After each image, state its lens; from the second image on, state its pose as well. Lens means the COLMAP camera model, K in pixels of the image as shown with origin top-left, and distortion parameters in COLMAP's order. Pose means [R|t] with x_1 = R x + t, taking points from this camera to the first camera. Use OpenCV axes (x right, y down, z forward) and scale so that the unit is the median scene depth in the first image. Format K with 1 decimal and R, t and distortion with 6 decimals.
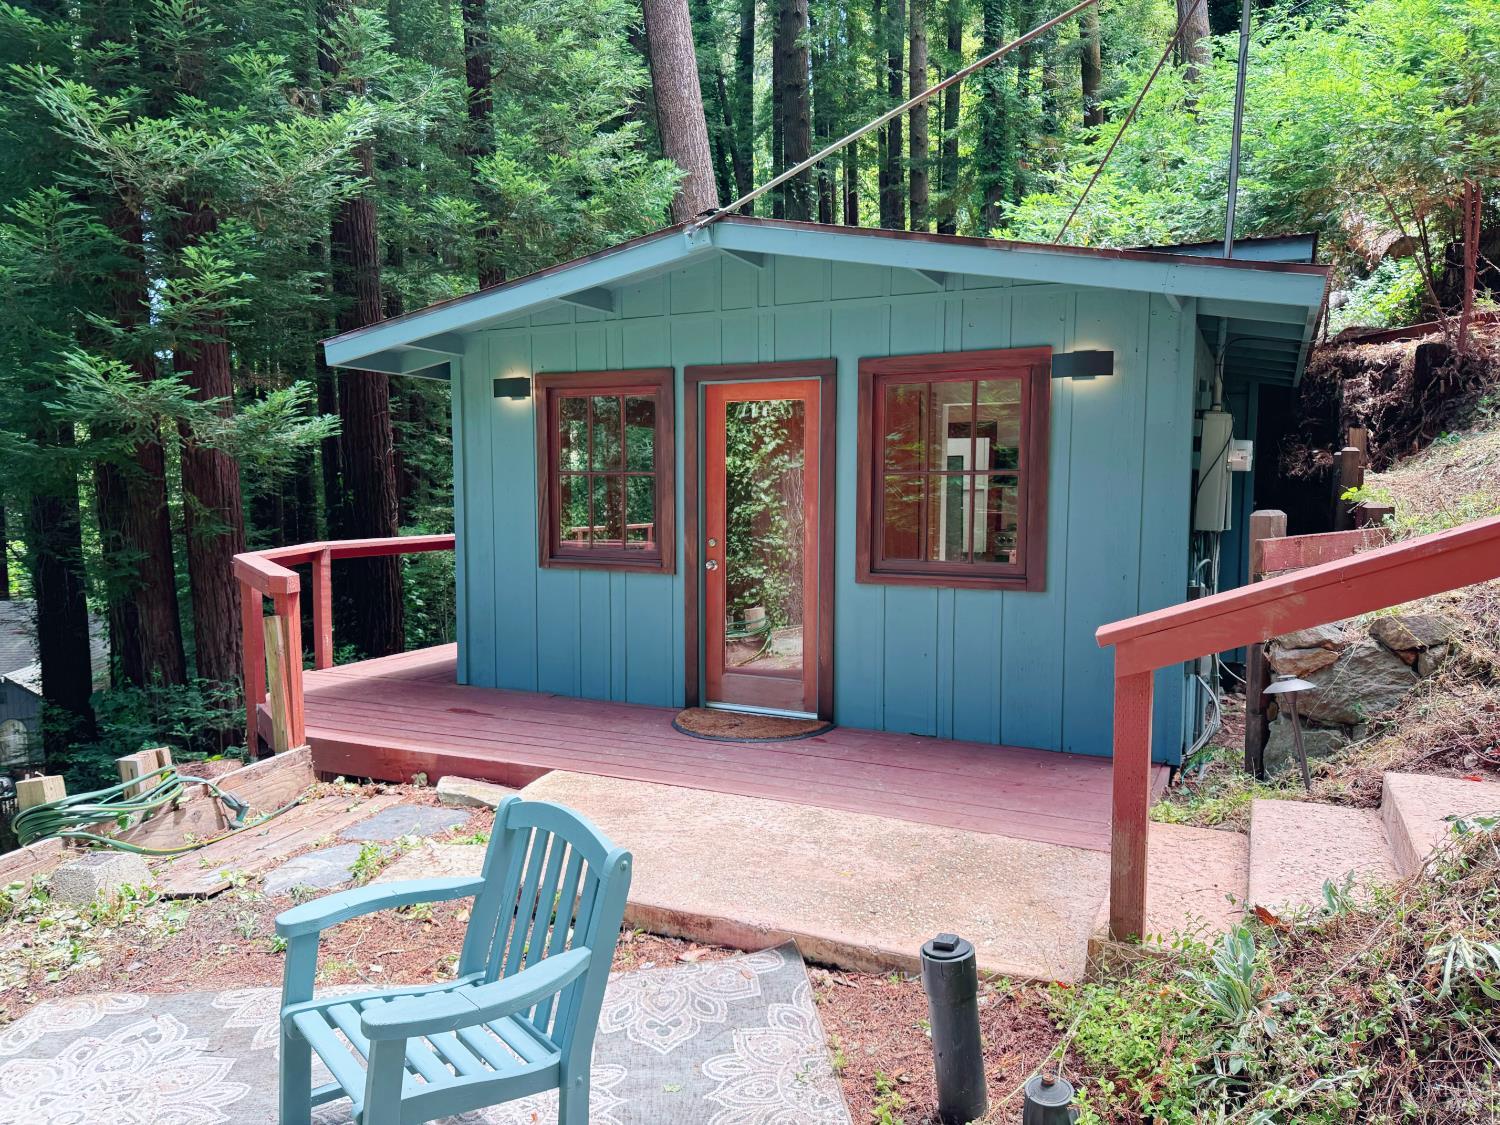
lens RADIAL K [[1051.9, 0, 751.4], [0, 1051.9, 569.3], [0, 0, 1]] dist [0.000257, 0.000796]
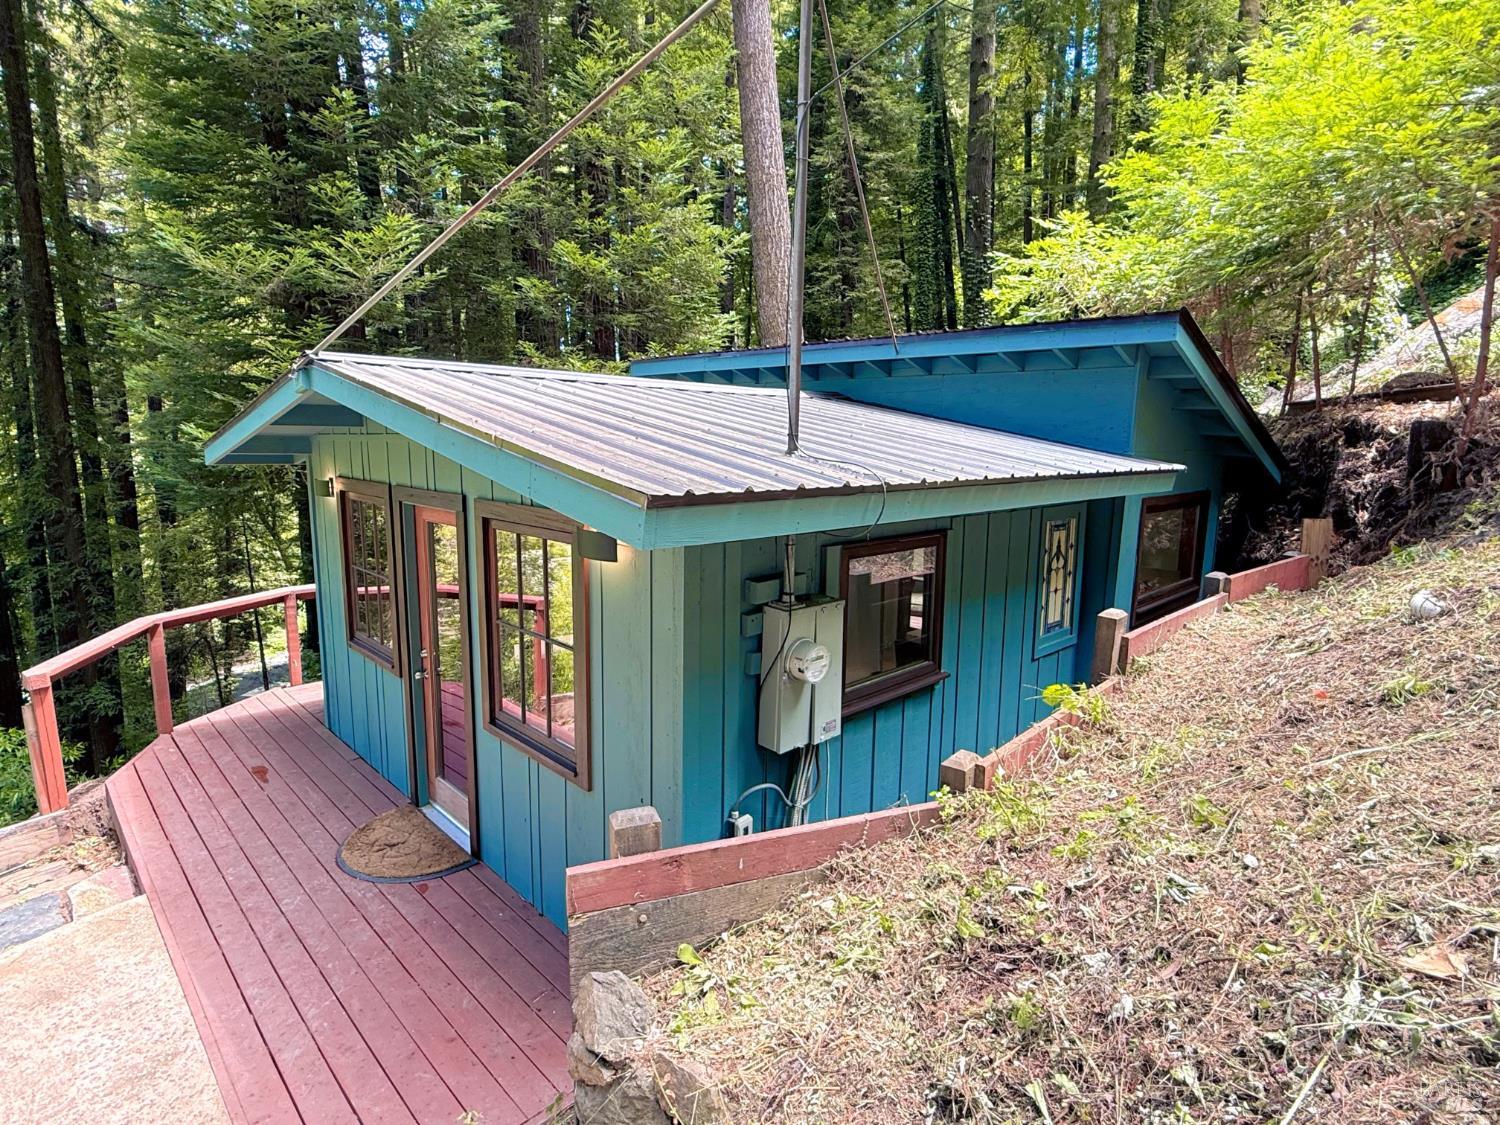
lens RADIAL K [[779.8, 0, 747.6], [0, 779.8, 553.9], [0, 0, 1]] dist [0.002883, 0.000310]
pose [[0.945317, 0.064052, -0.319801, 0.316548], [-0.043737, 0.996566, 0.070314, -0.120065], [0.323207, -0.052481, 0.944872, 0.231224]]
